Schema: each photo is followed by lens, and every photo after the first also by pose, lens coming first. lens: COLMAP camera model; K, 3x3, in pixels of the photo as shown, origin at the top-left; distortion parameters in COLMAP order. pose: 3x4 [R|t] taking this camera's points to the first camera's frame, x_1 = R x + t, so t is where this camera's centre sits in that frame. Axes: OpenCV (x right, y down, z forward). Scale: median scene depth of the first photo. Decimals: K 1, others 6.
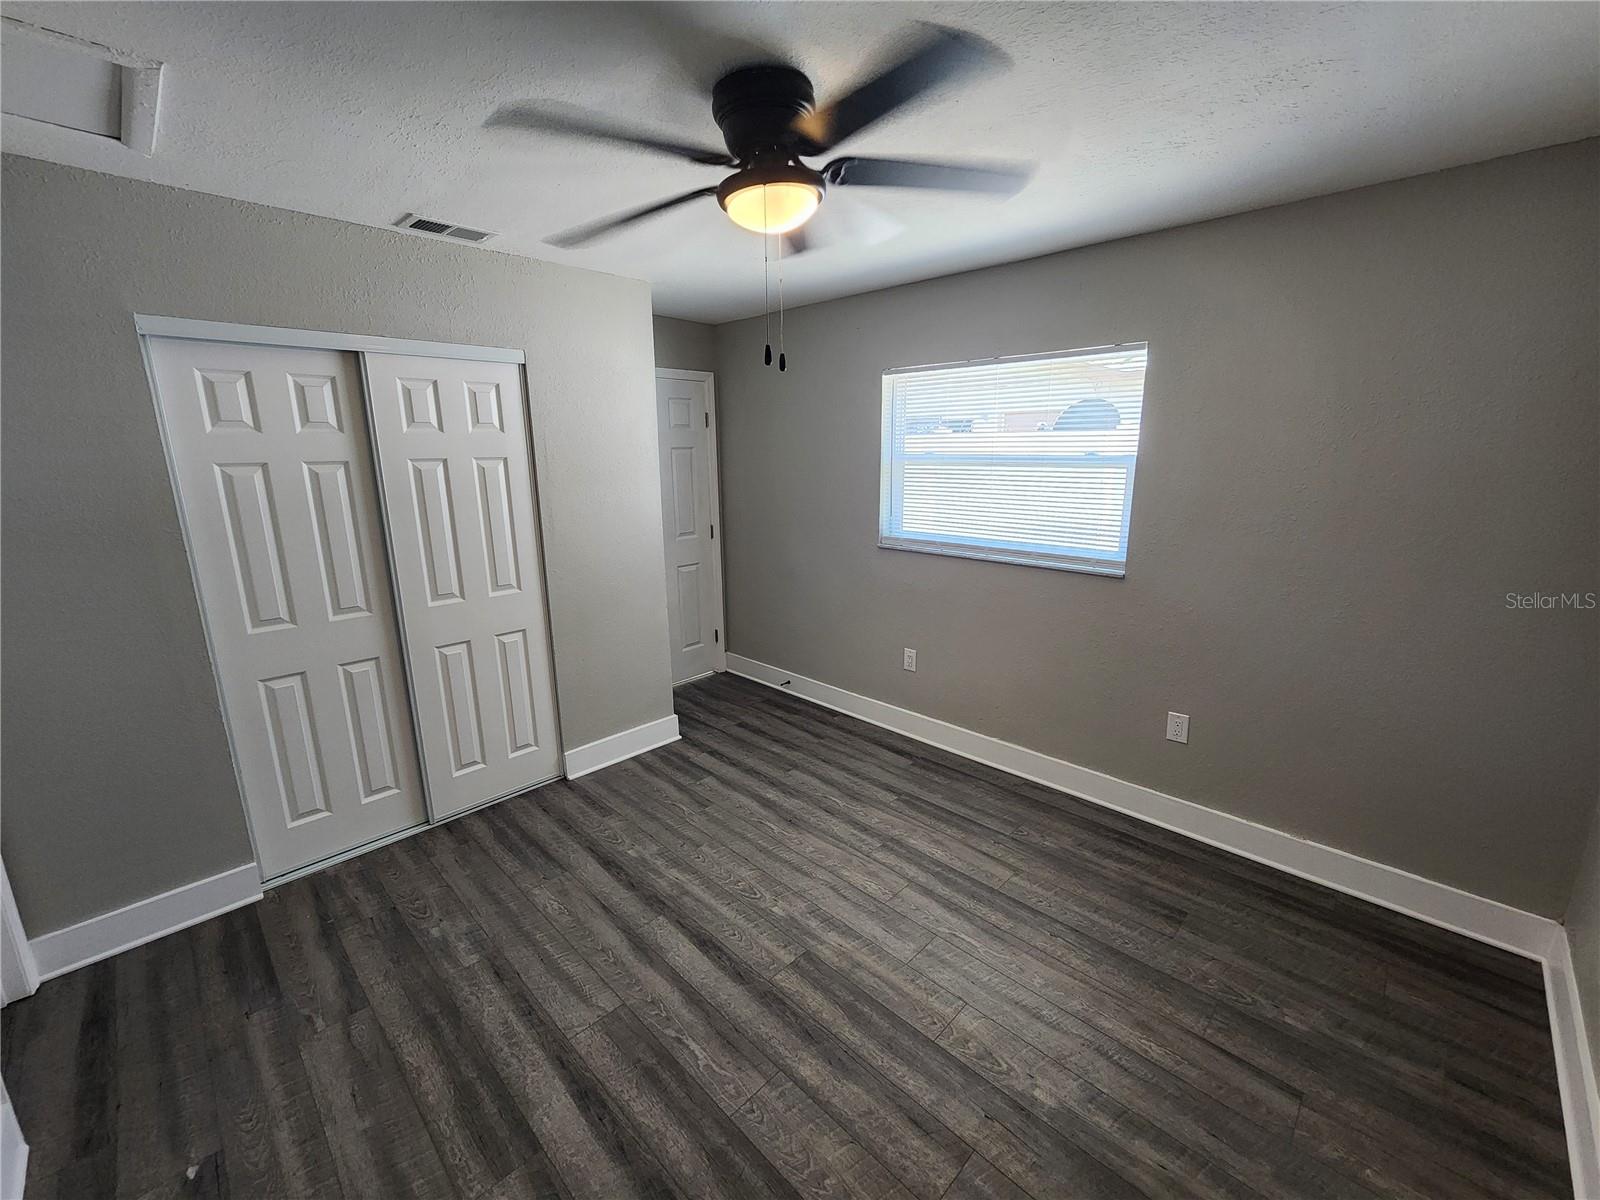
lens RADIAL K [[658.9, 0, 799.0], [0, 658.9, 595.7], [0, 0, 1]] dist [0.001444, -0.000067]
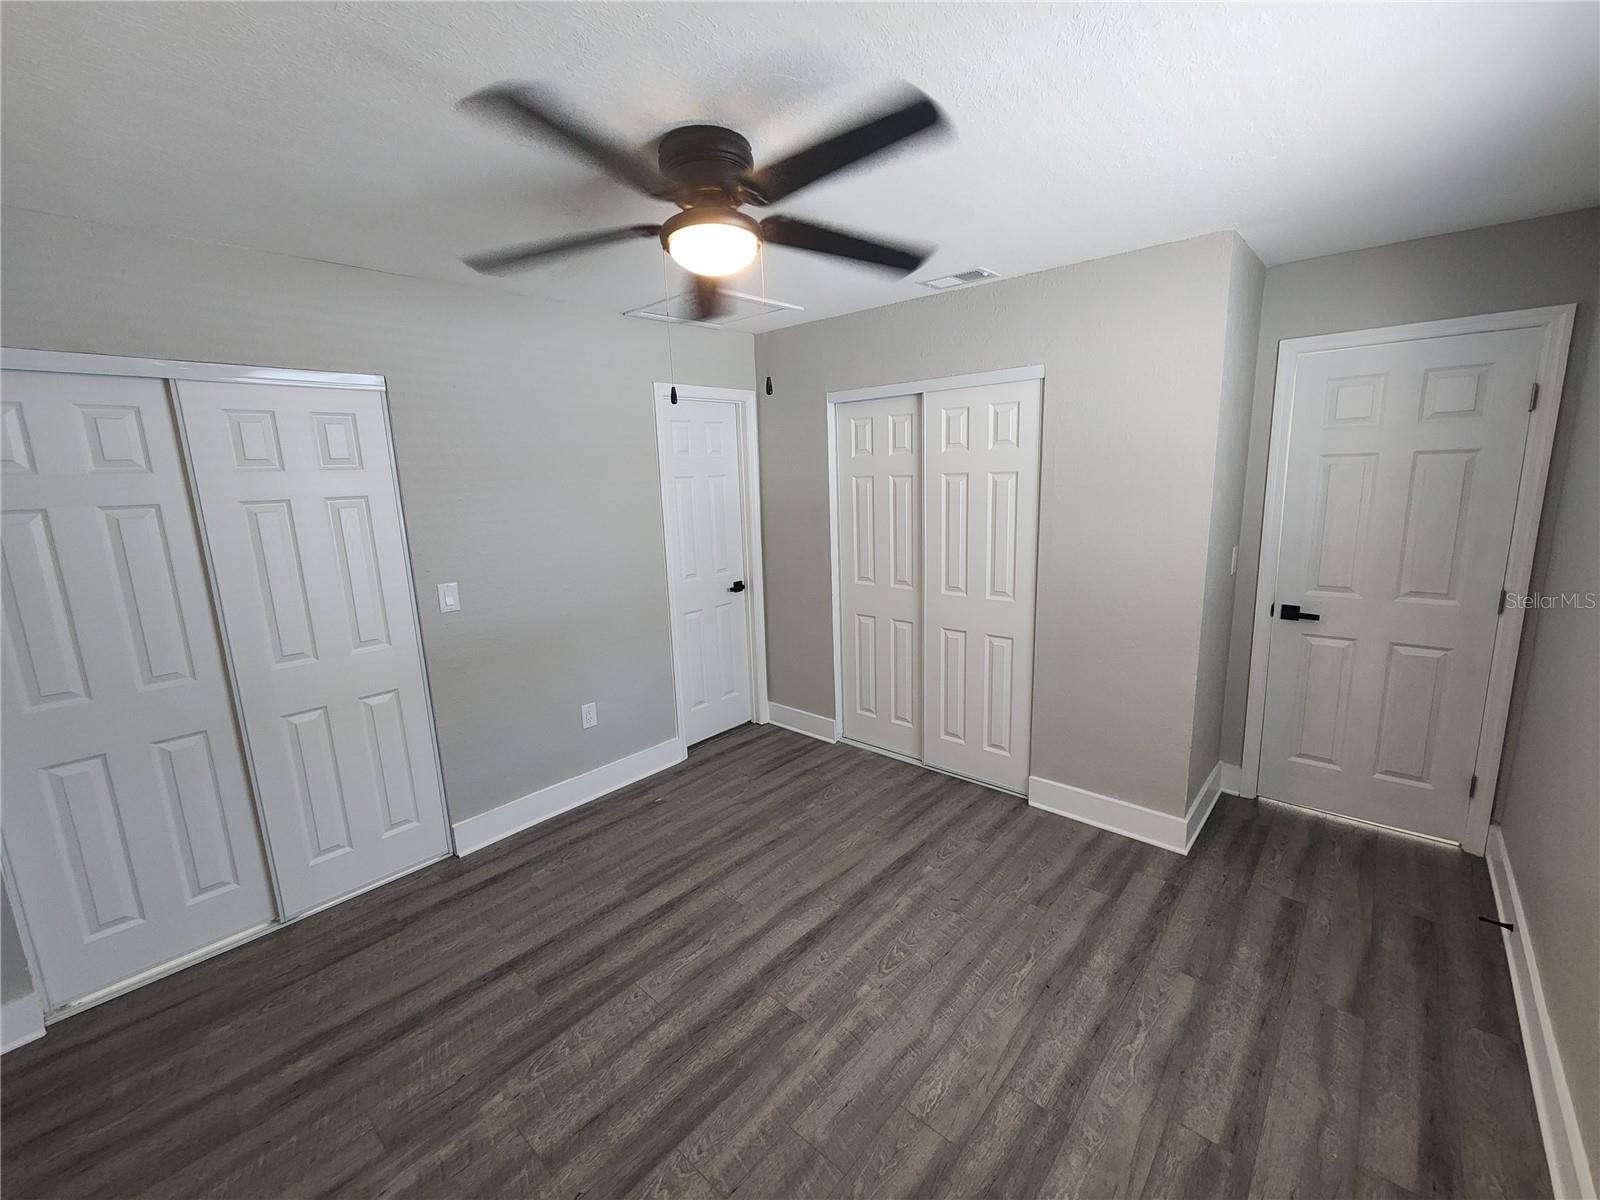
lens RADIAL K [[658.9, 0, 799.0], [0, 658.9, 595.7], [0, 0, 1]] dist [0.001444, -0.000067]
pose [[0.048741, 0.193908, -0.979808, 0.710896], [-0.189730, 0.964911, 0.181521, -0.172395], [0.980626, 0.177052, 0.083821, 0.729490]]
